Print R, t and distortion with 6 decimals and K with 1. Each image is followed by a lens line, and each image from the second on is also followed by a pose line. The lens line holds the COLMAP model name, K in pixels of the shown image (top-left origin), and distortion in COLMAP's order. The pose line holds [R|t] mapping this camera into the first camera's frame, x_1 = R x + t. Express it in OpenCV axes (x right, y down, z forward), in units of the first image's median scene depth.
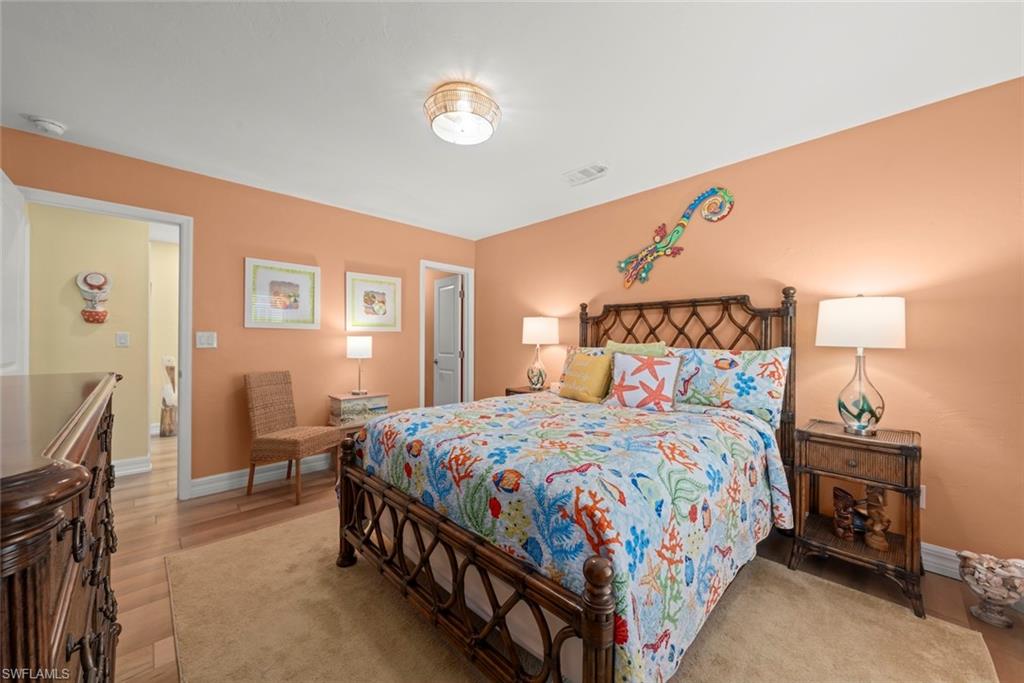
lens RADIAL K [[377.5, 0, 511.5], [0, 377.5, 328.3], [0, 0, 1]] dist [-0.000045, 0.000019]
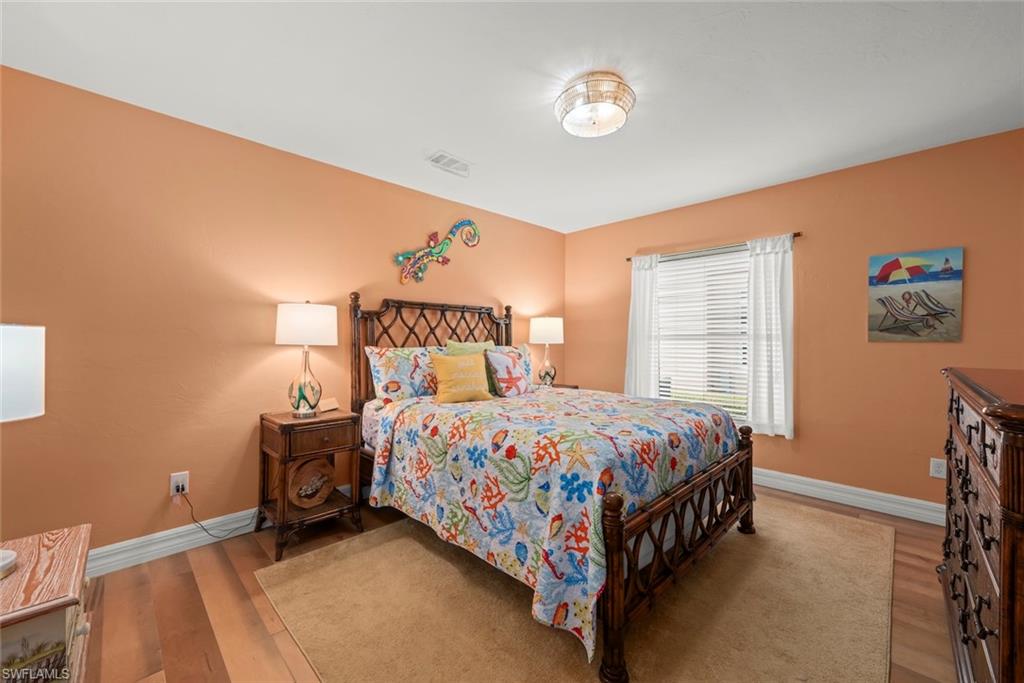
lens RADIAL K [[394.6, 0, 509.8], [0, 394.6, 338.4], [0, 0, 1]] dist [-0.001824, -0.000079]
pose [[-0.001738, 0.002876, 0.999994, -0.703581], [-0.033987, 0.999418, -0.002933, 0.024115], [-0.999421, -0.033992, -0.001639, 0.756226]]
